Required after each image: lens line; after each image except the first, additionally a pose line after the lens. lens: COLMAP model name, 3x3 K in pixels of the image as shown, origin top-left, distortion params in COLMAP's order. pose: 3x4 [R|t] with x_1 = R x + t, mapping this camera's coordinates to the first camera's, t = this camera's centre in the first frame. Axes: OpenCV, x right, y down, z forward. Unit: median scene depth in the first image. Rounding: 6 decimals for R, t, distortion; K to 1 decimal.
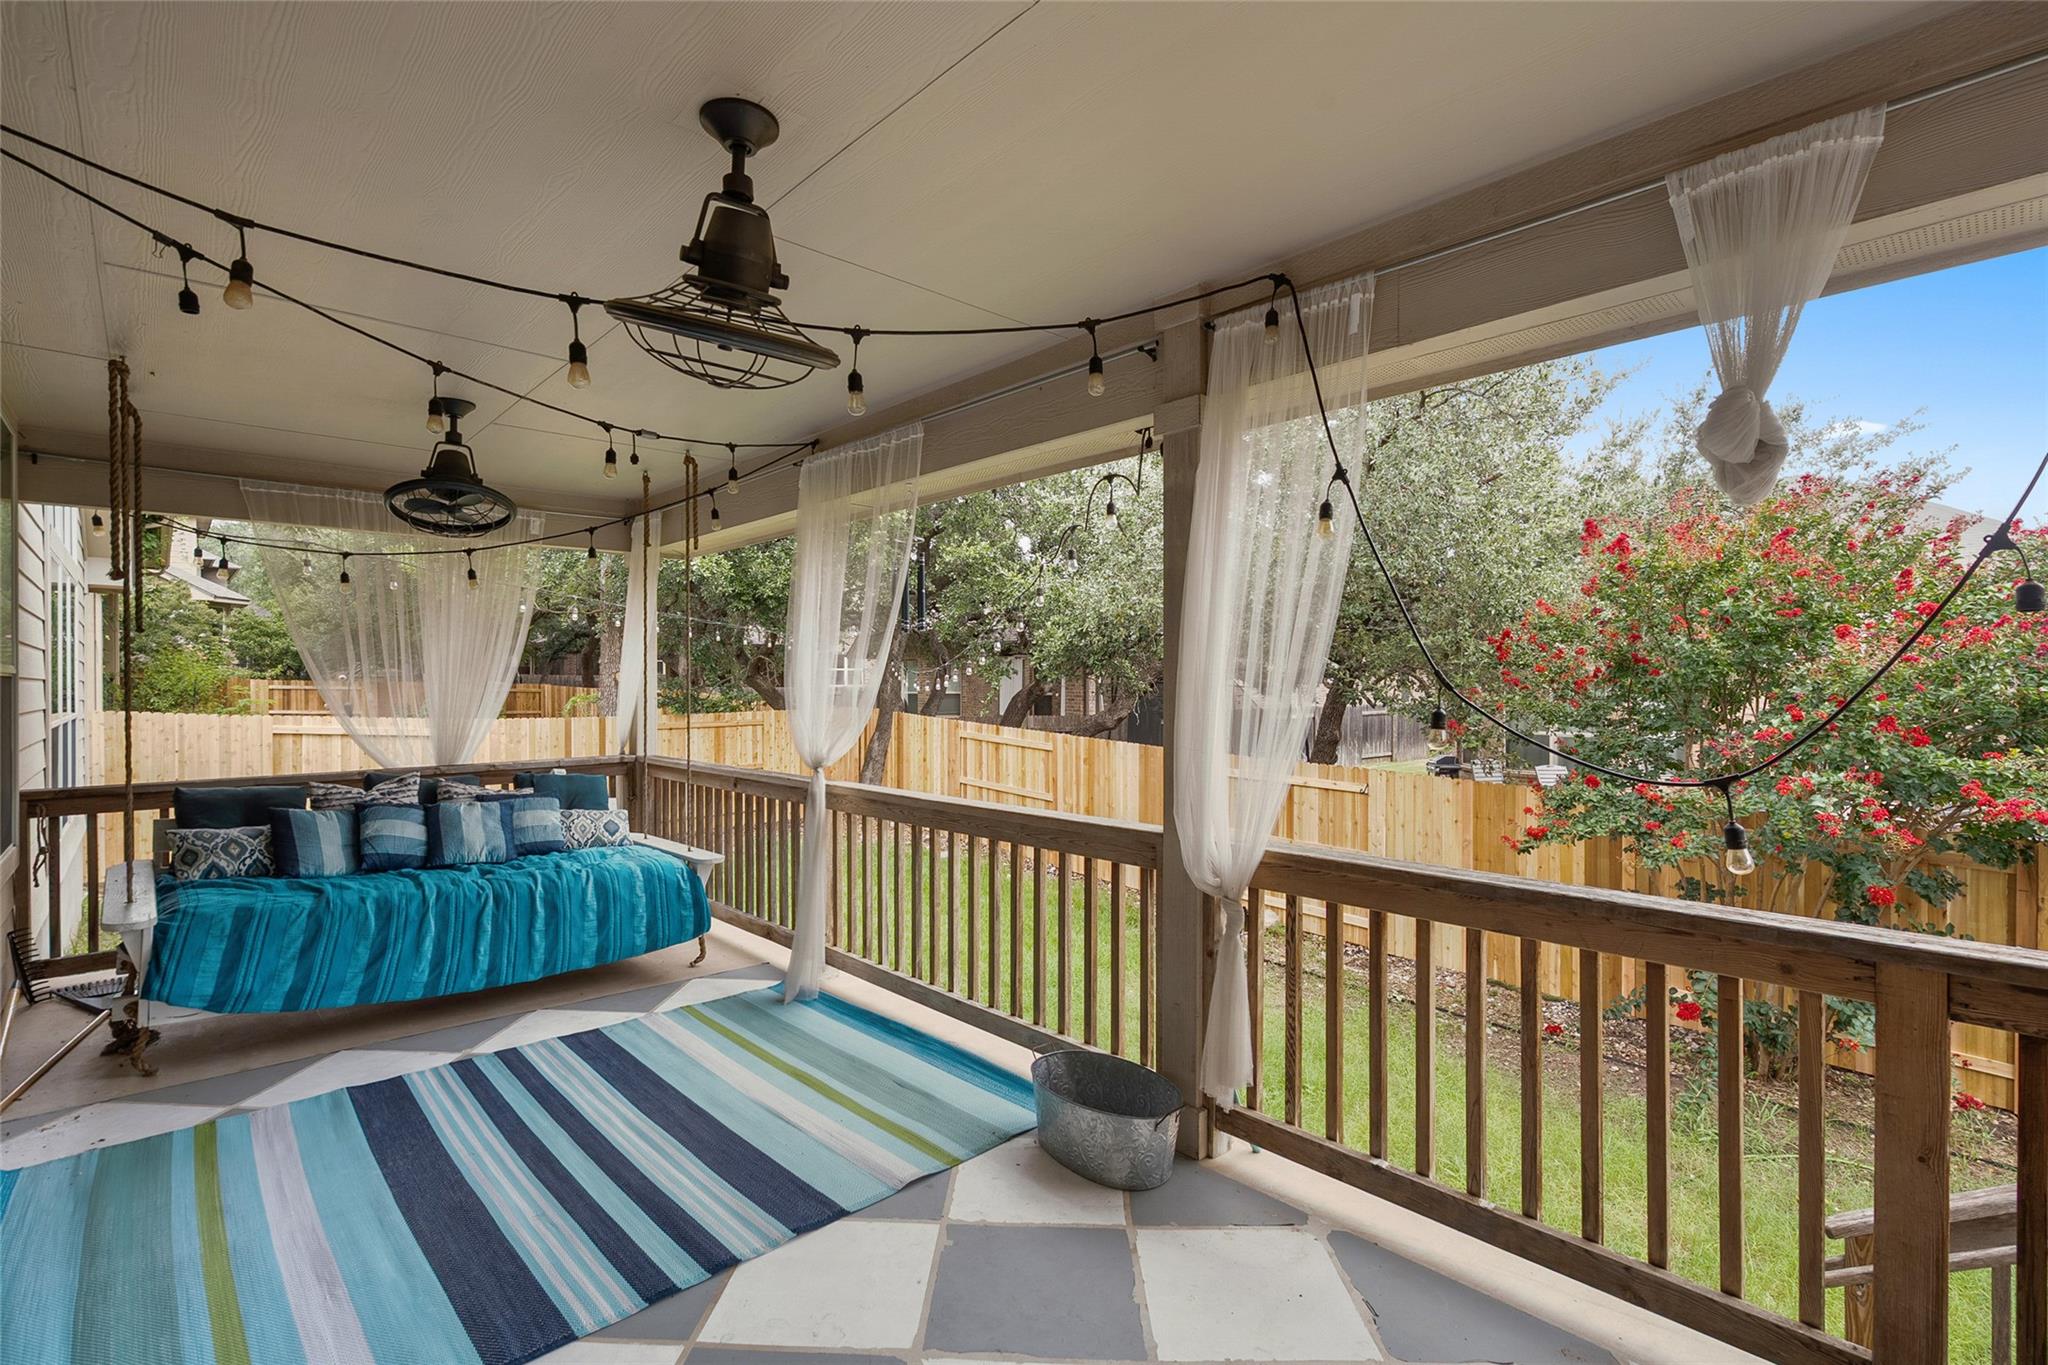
lens RADIAL K [[930.6, 0, 1018.4], [0, 930.6, 680.8], [0, 0, 1]] dist [-0.002300, 0.000695]
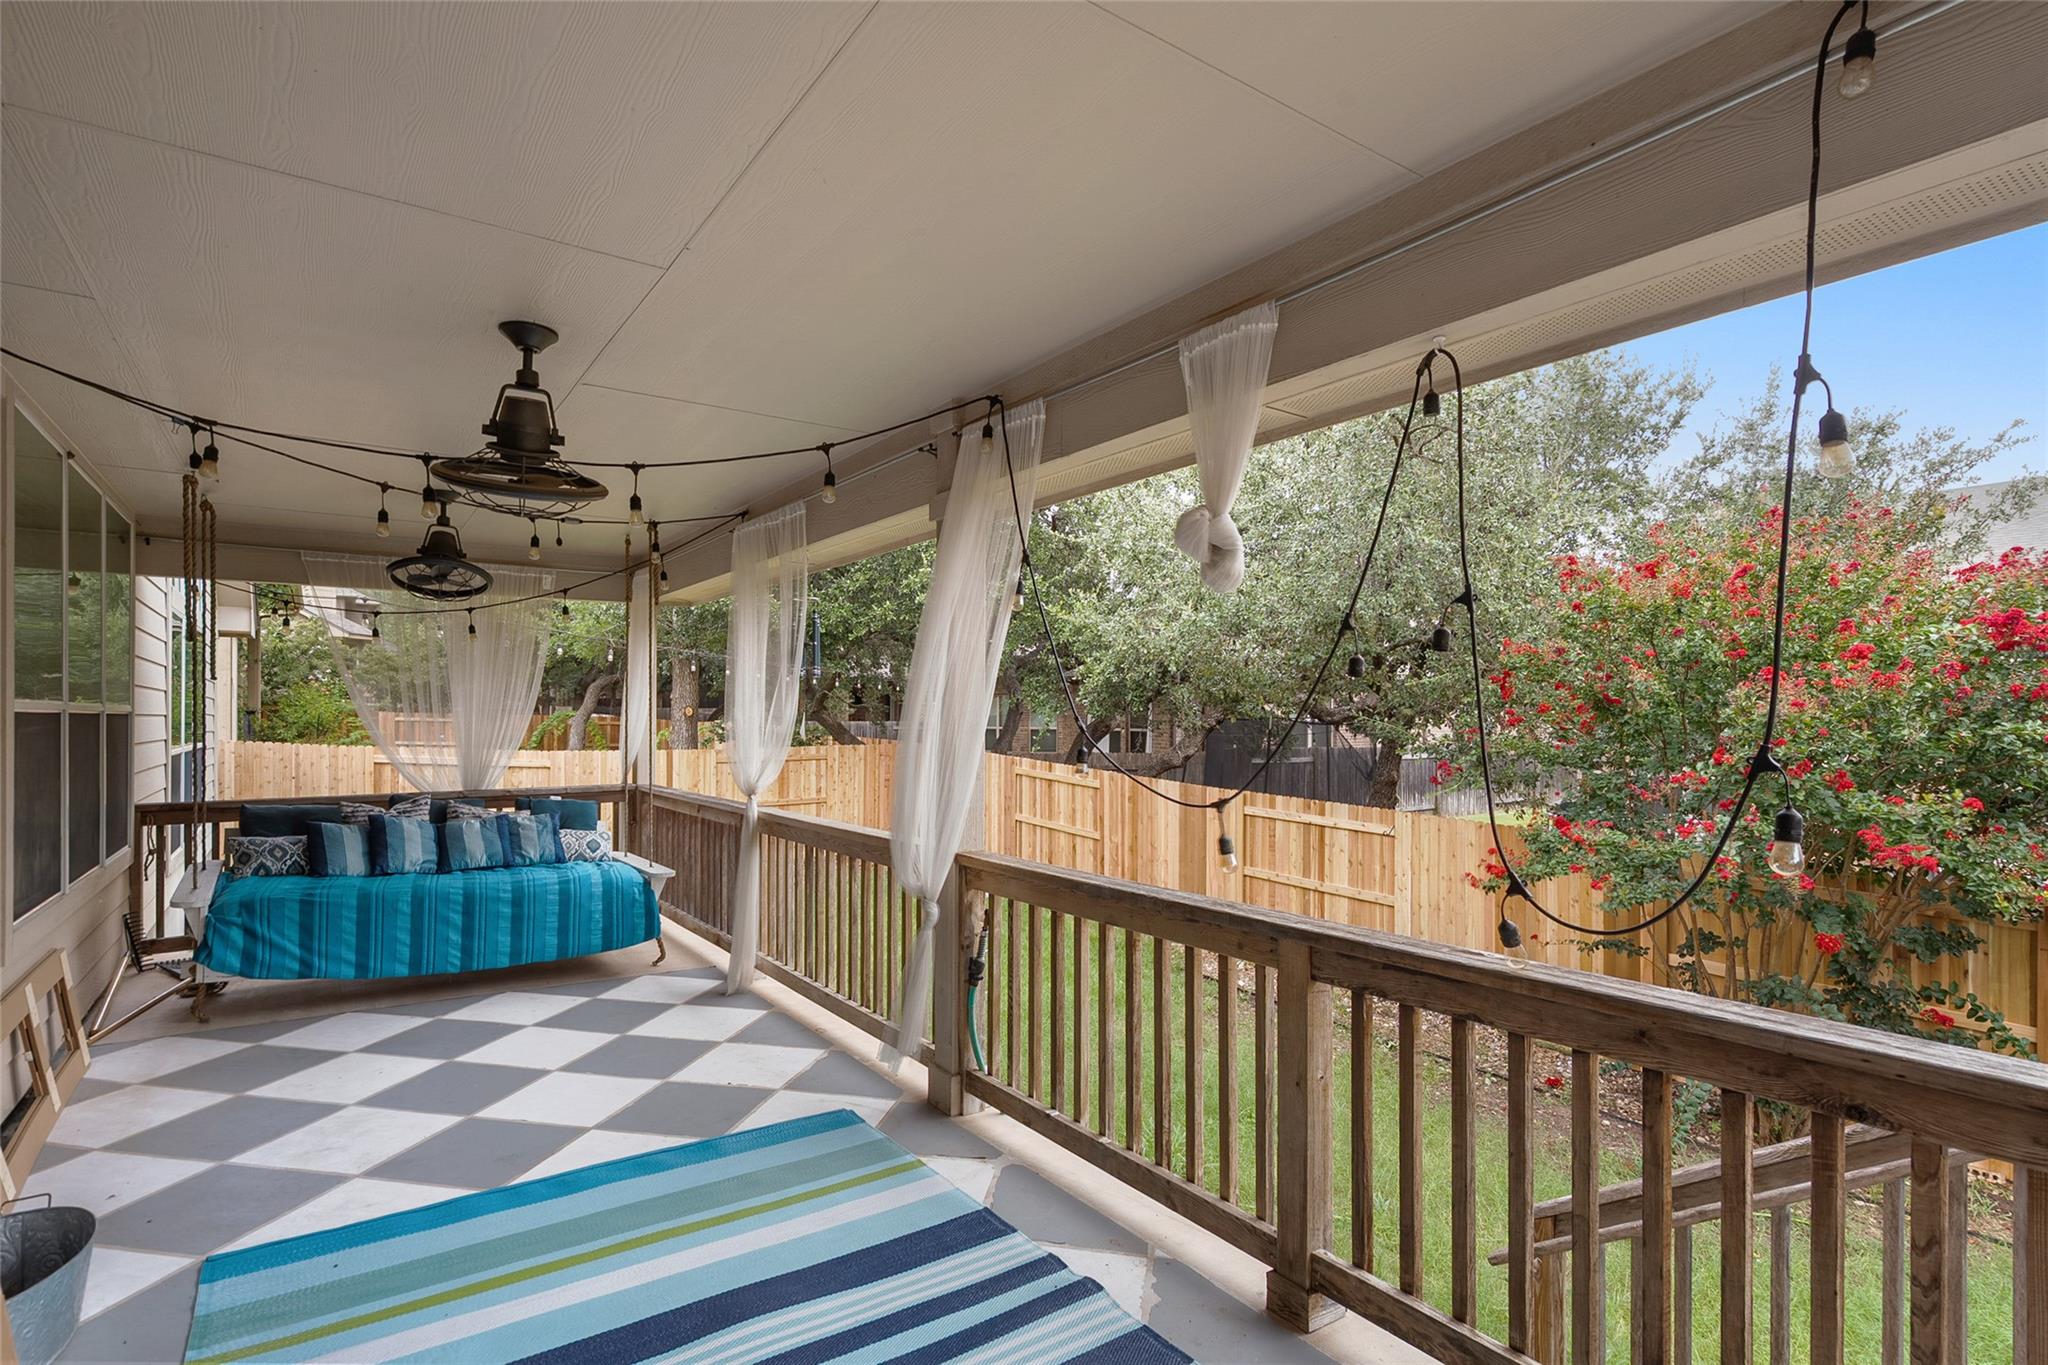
lens RADIAL K [[1007.3, 0, 1026.4], [0, 1007.3, 707.5], [0, 0, 1]] dist [0.001251, 0.000642]
pose [[0.990999, 0.002457, -0.133848, 0.286652], [-0.003405, 0.999971, -0.006857, -0.007183], [0.133828, 0.007251, 0.990978, -0.183329]]
